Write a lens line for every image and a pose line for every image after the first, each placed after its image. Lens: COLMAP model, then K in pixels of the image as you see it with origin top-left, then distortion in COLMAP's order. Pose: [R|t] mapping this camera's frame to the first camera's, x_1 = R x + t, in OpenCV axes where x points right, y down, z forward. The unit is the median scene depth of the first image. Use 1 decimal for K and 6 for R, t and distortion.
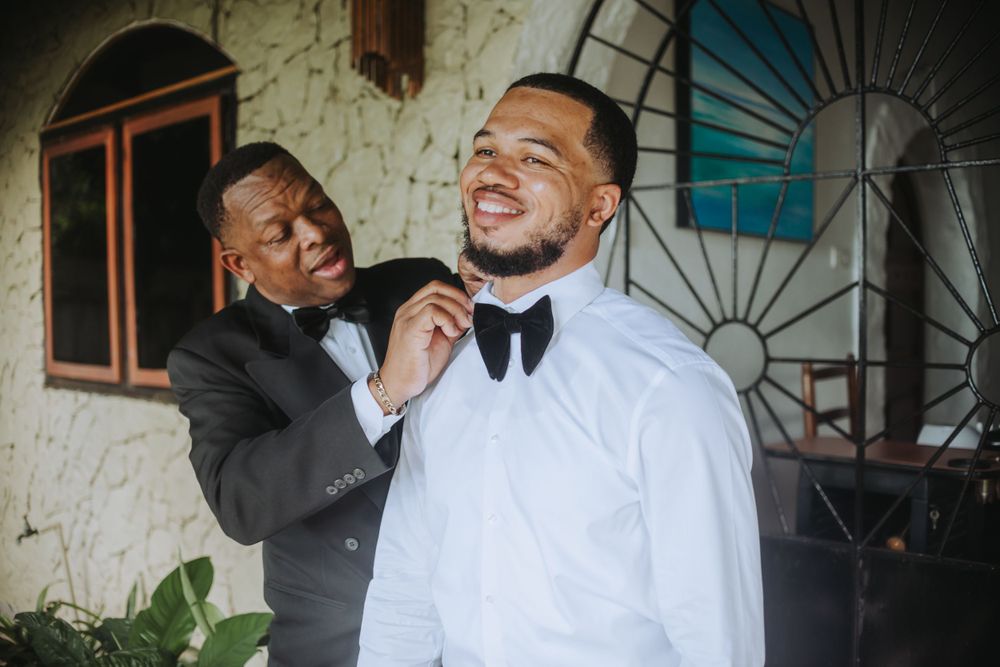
lens RADIAL K [[967.3, 0, 500.6], [0, 967.3, 342.1], [0, 0, 1]] dist [-0.120336, 0.000000]
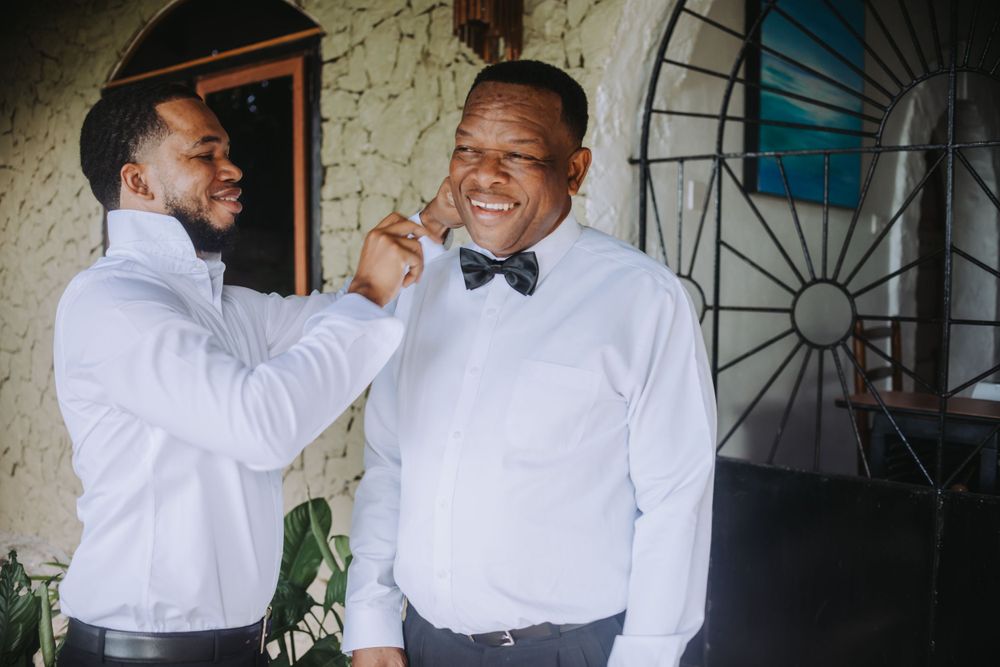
lens RADIAL K [[967.3, 0, 496.9], [0, 967.3, 335.5], [0, 0, 1]] dist [-0.120336, 0.000000]
pose [[0.999869, 0.013577, 0.008847, -0.100421], [-0.013858, 0.999375, 0.032521, 0.007159], [-0.008400, -0.032640, 0.999432, -0.050728]]
